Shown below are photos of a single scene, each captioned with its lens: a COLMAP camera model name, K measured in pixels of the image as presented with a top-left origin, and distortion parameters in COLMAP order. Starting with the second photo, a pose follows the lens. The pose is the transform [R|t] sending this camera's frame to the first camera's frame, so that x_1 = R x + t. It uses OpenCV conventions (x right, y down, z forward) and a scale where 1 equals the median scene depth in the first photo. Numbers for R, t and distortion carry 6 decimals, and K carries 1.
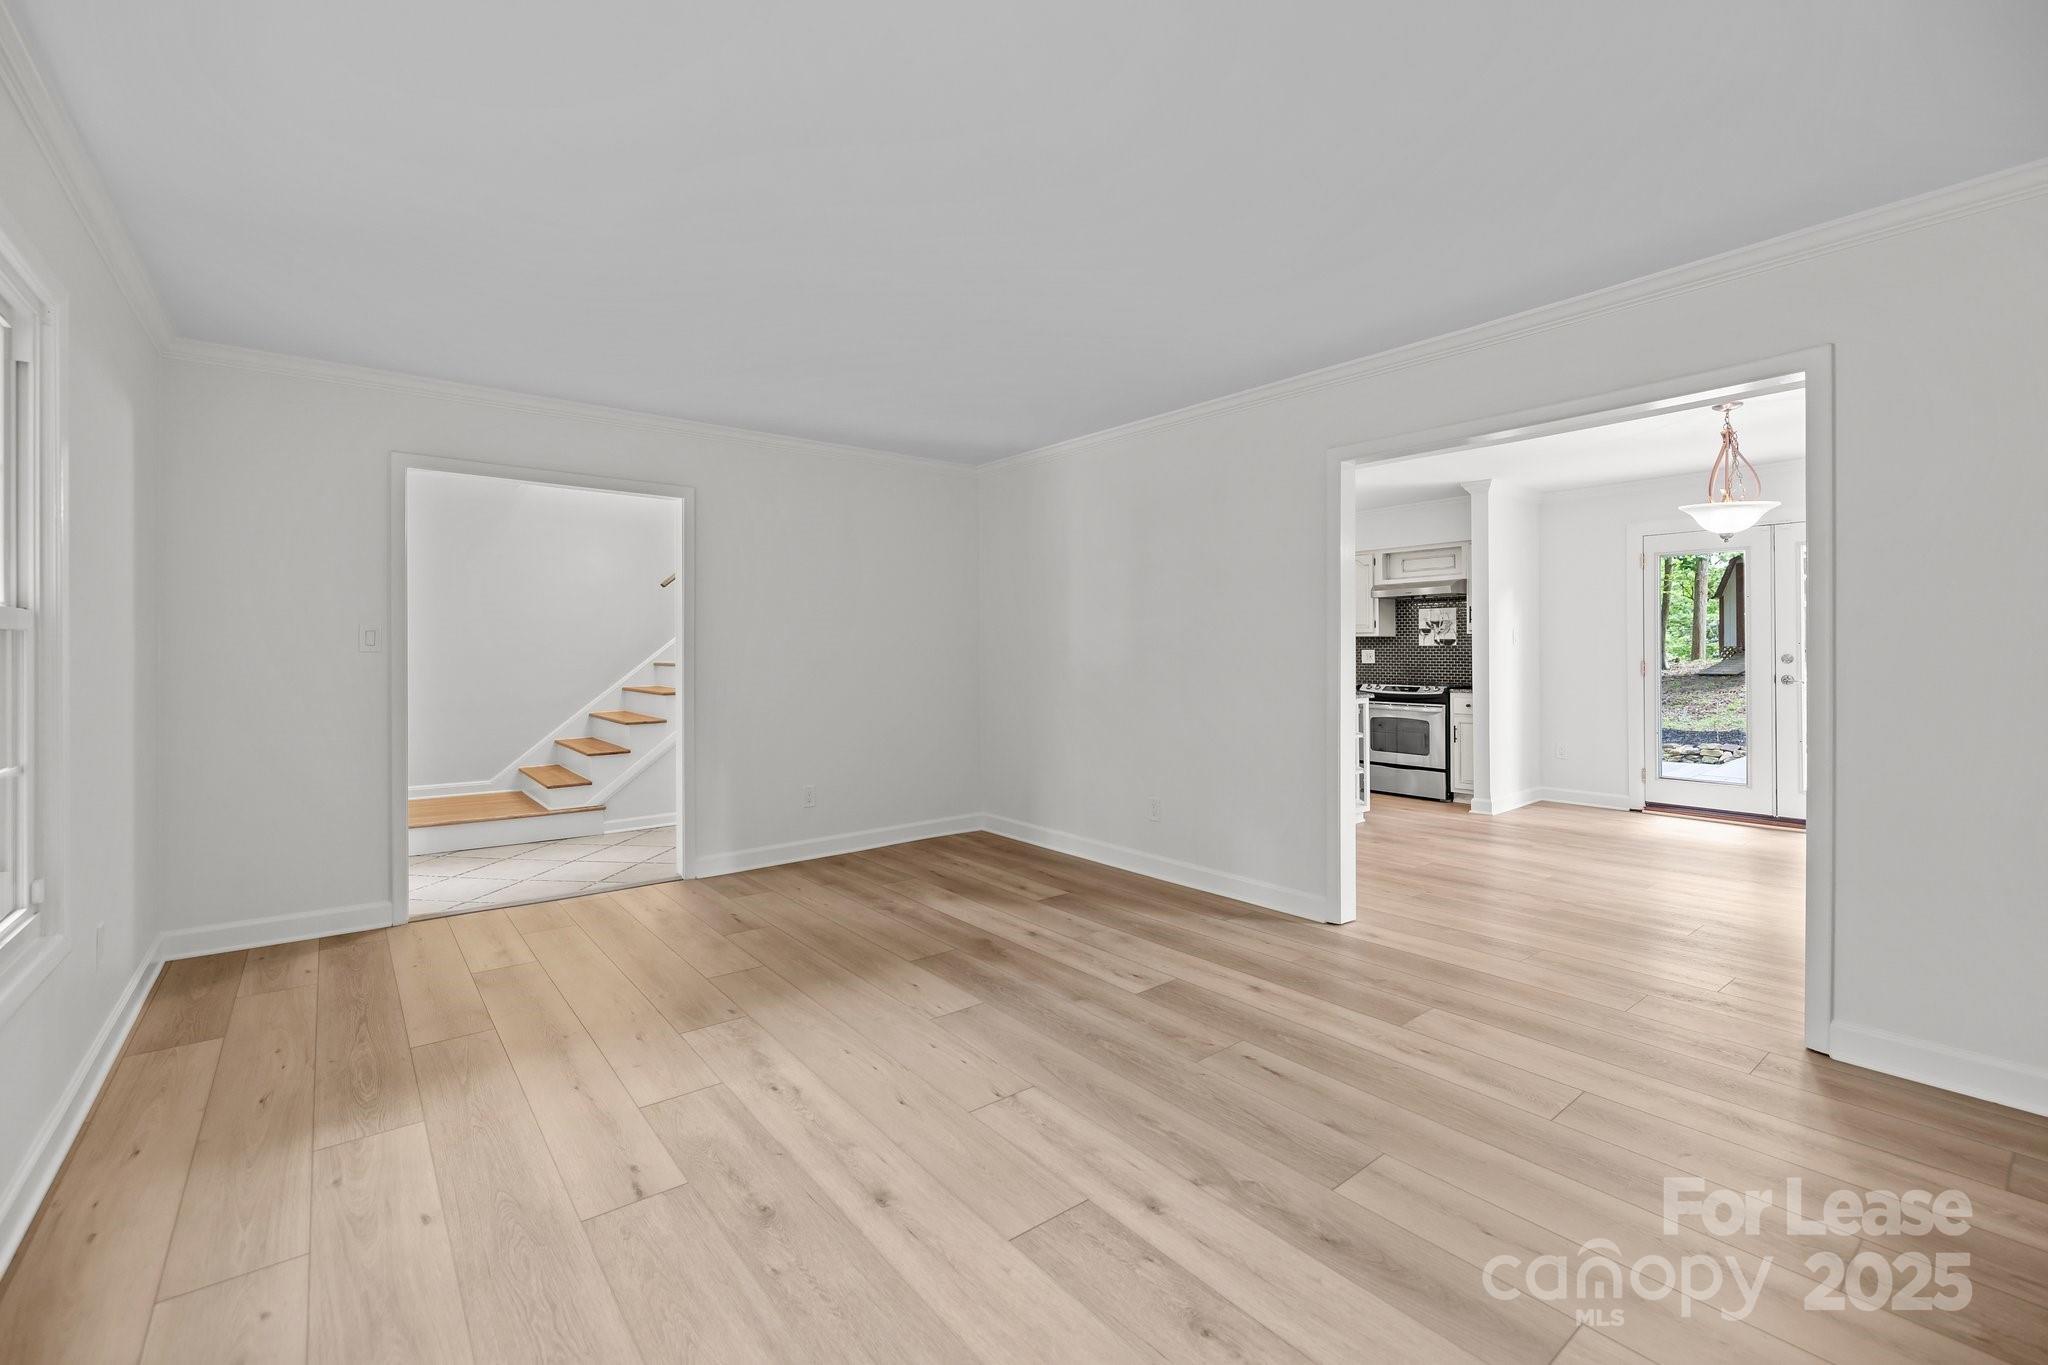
lens RADIAL K [[882.1, 0, 1006.8], [0, 882.1, 647.7], [0, 0, 1]] dist [-0.002229, -0.000402]
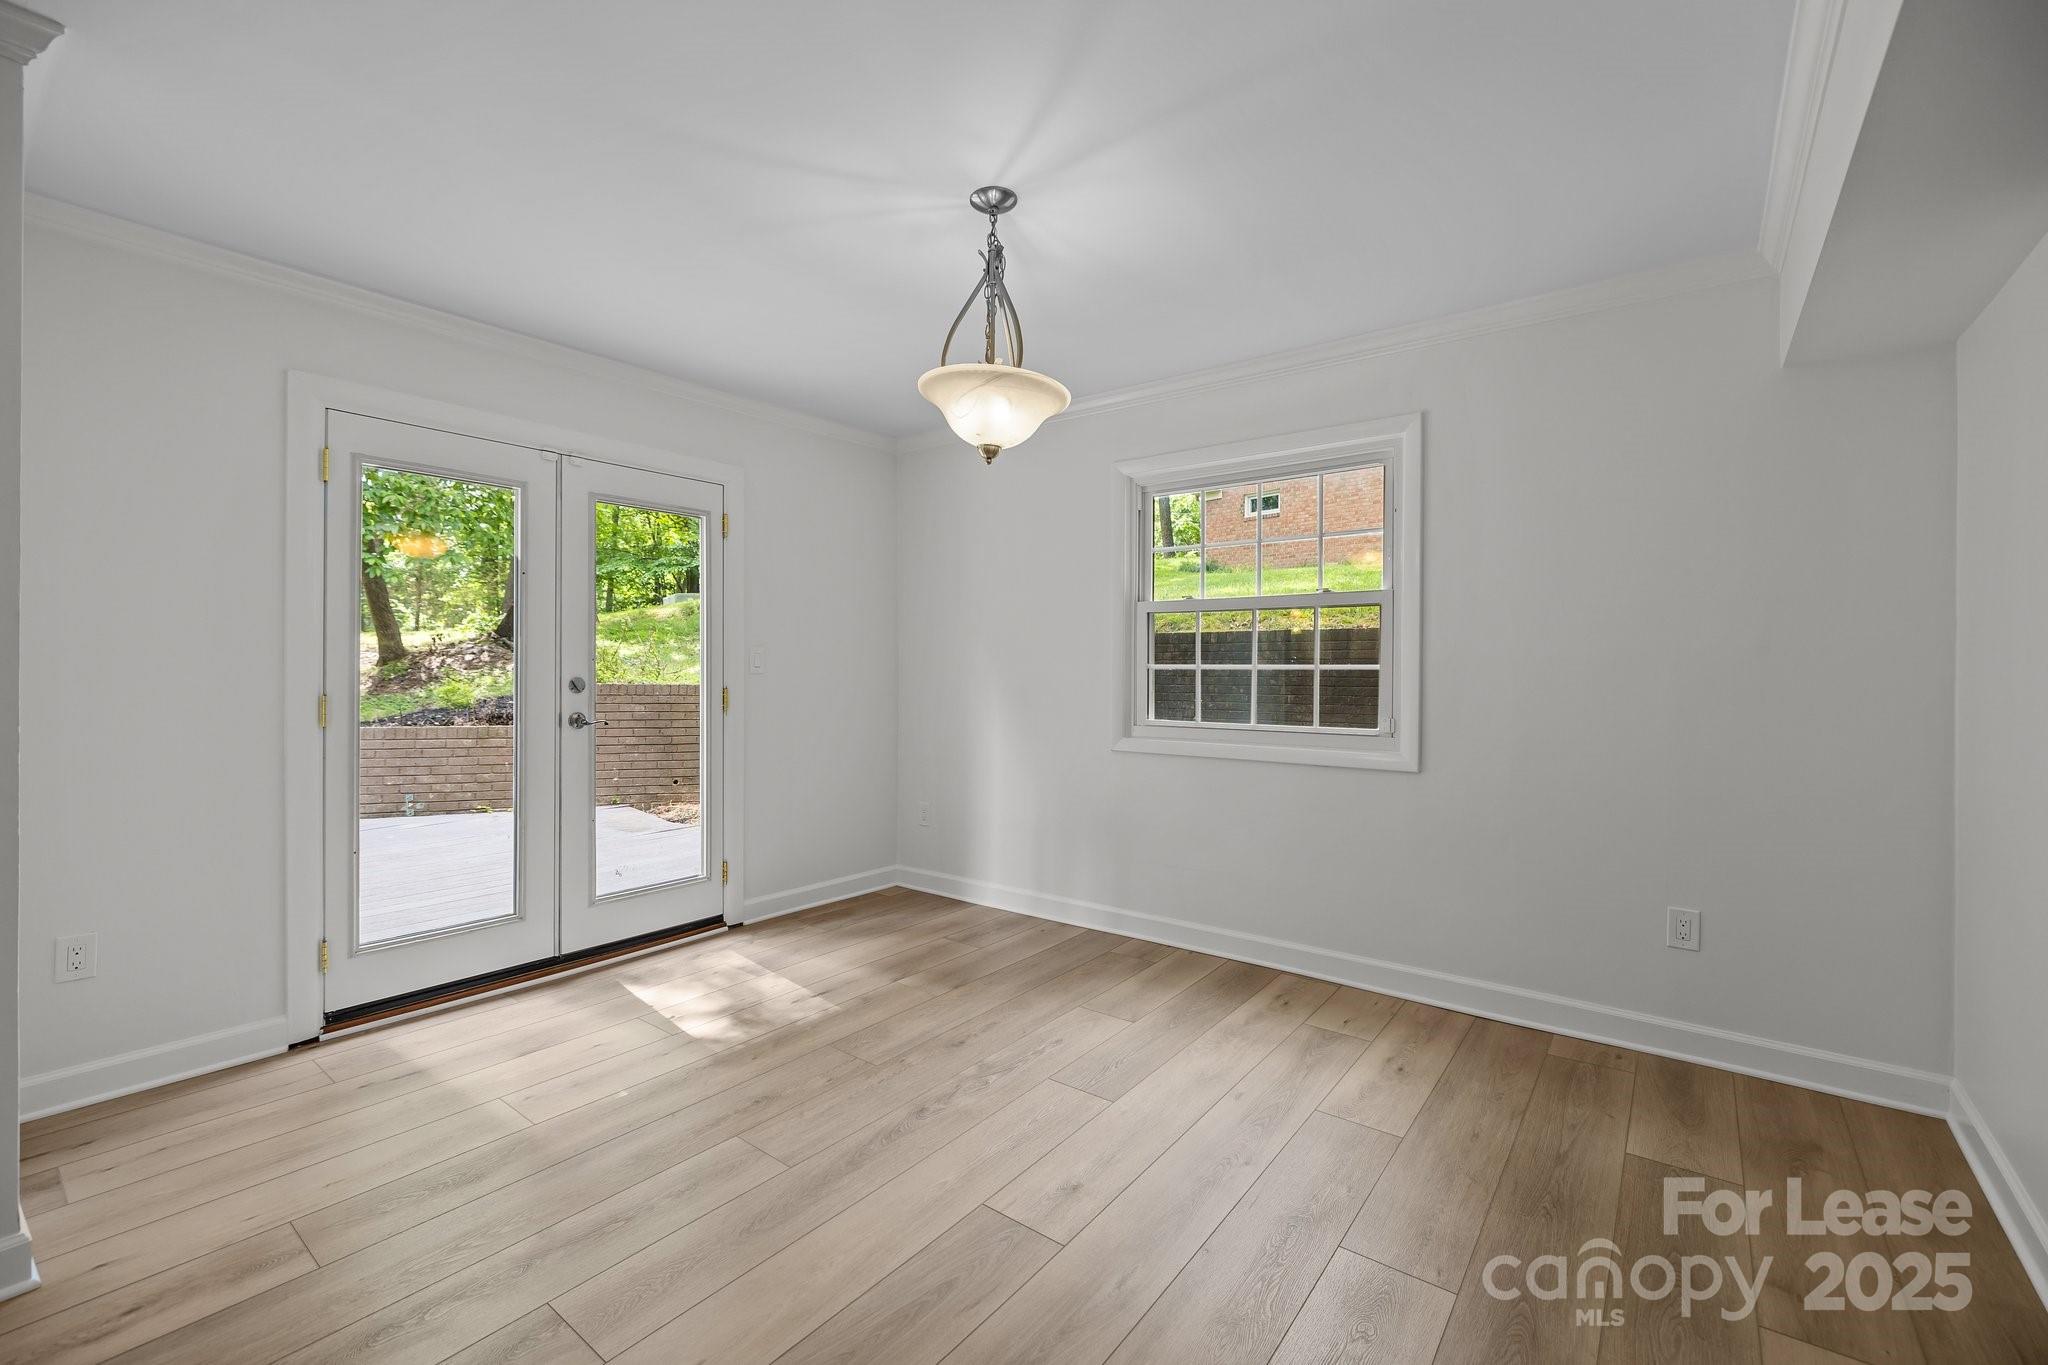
lens RADIAL K [[865.8, 0, 1009.7], [0, 865.8, 673.1], [0, 0, 1]] dist [0.000870, -0.000453]
pose [[-0.246497, -0.002677, 0.969140, 0.222634], [-0.008122, 0.999967, 0.000696, 0.001505], [-0.969109, -0.007700, -0.246511, 0.774112]]
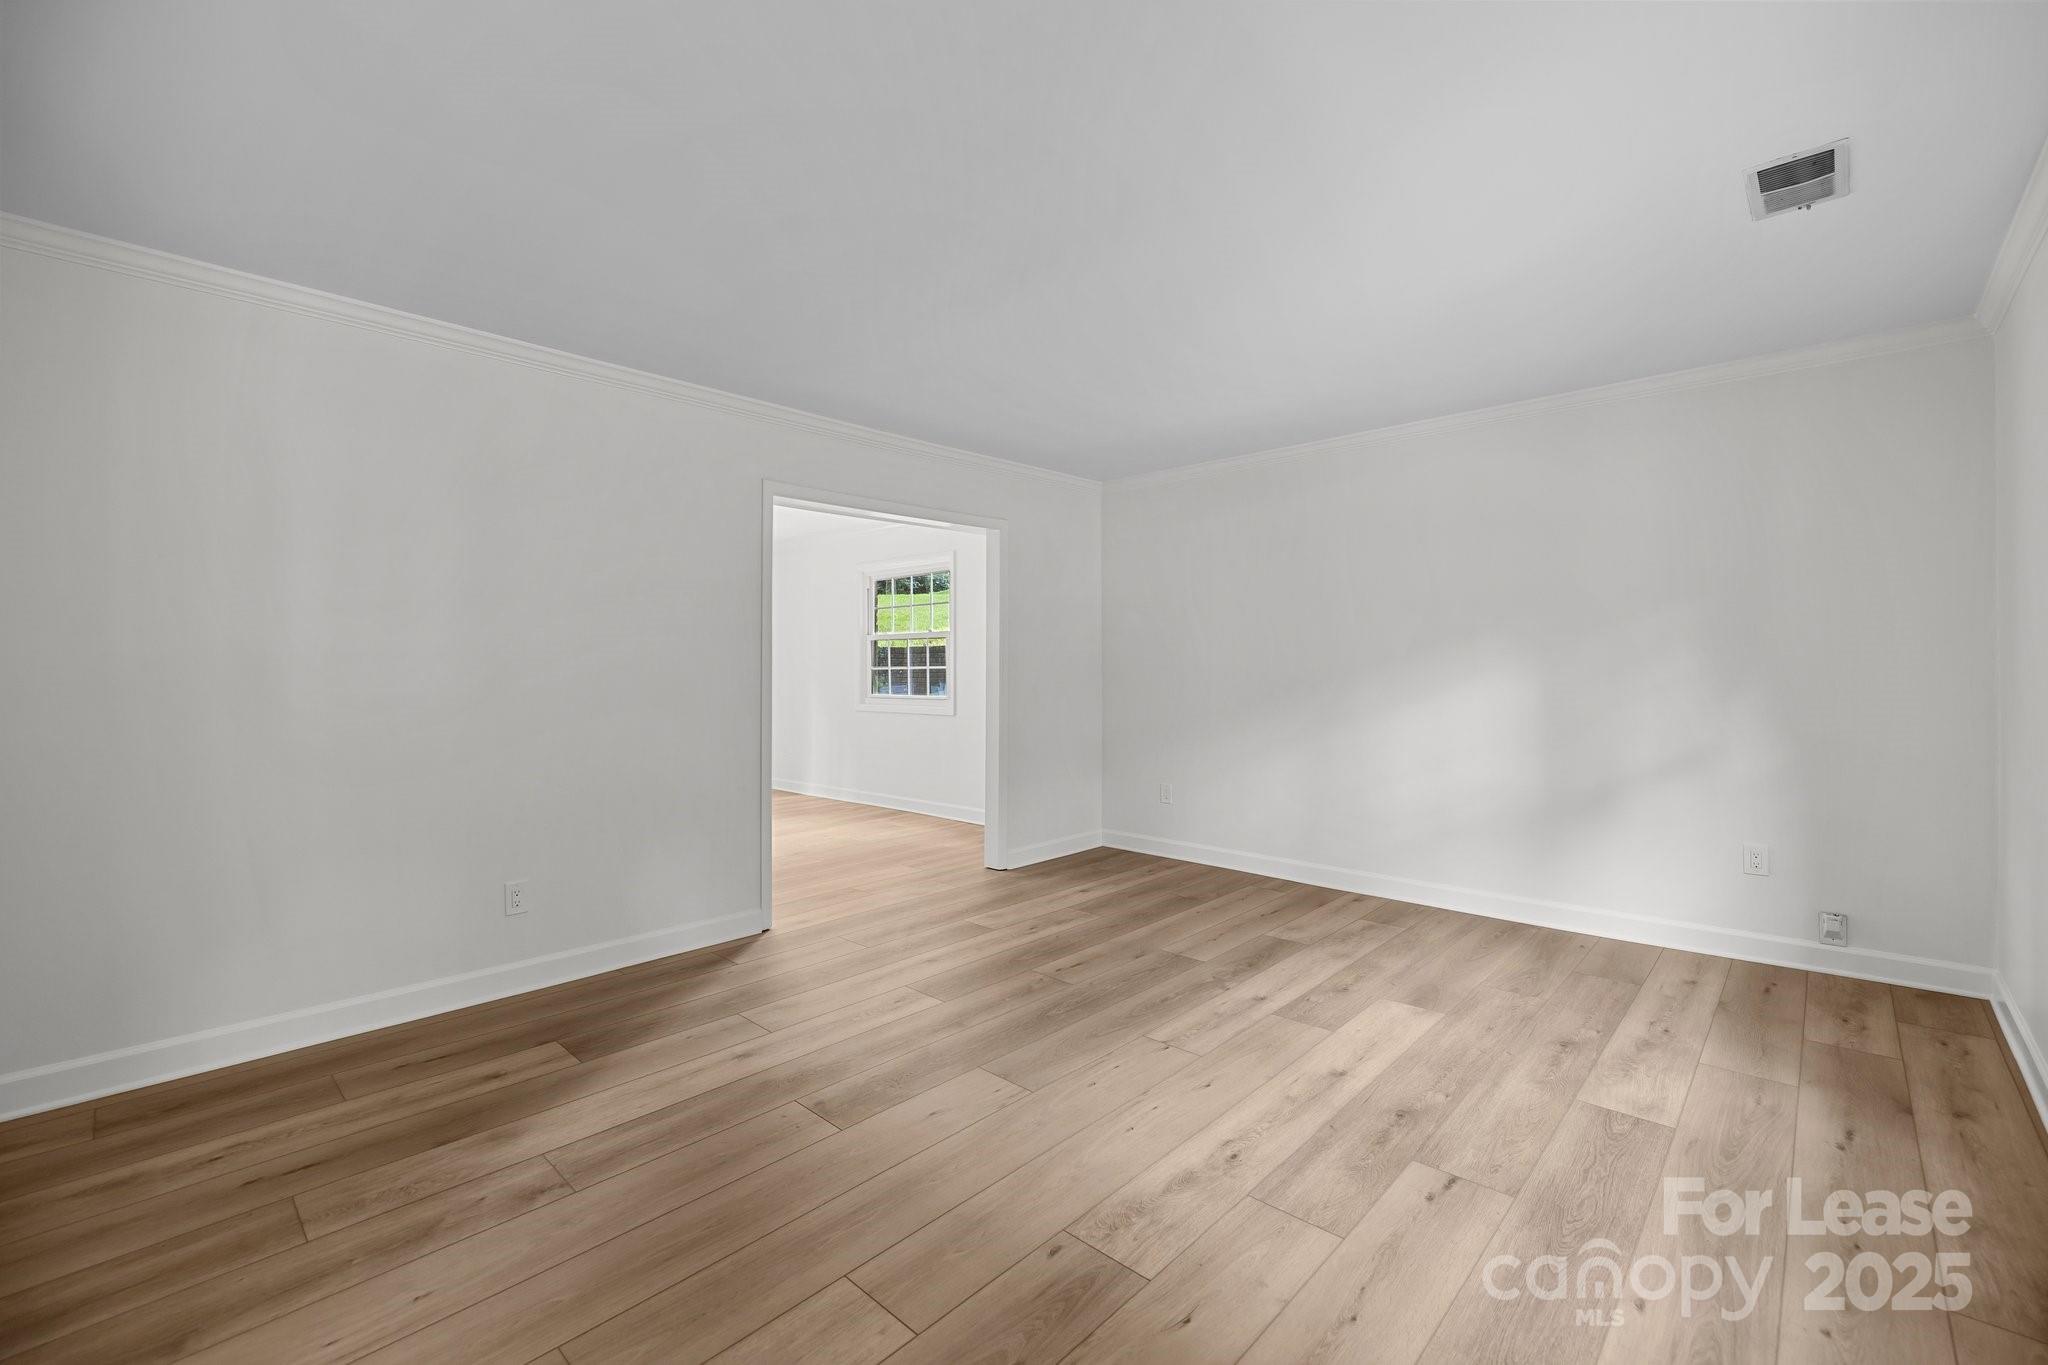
lens RADIAL K [[854.4, 0, 1012.7], [0, 854.4, 686.8], [0, 0, 1]] dist [-0.001252, 0.000849]
pose [[-0.147235, -0.020056, 0.988898, -0.406742], [0.001289, 0.999790, 0.020469, -0.000244], [-0.989101, 0.004288, -0.147179, 0.505344]]
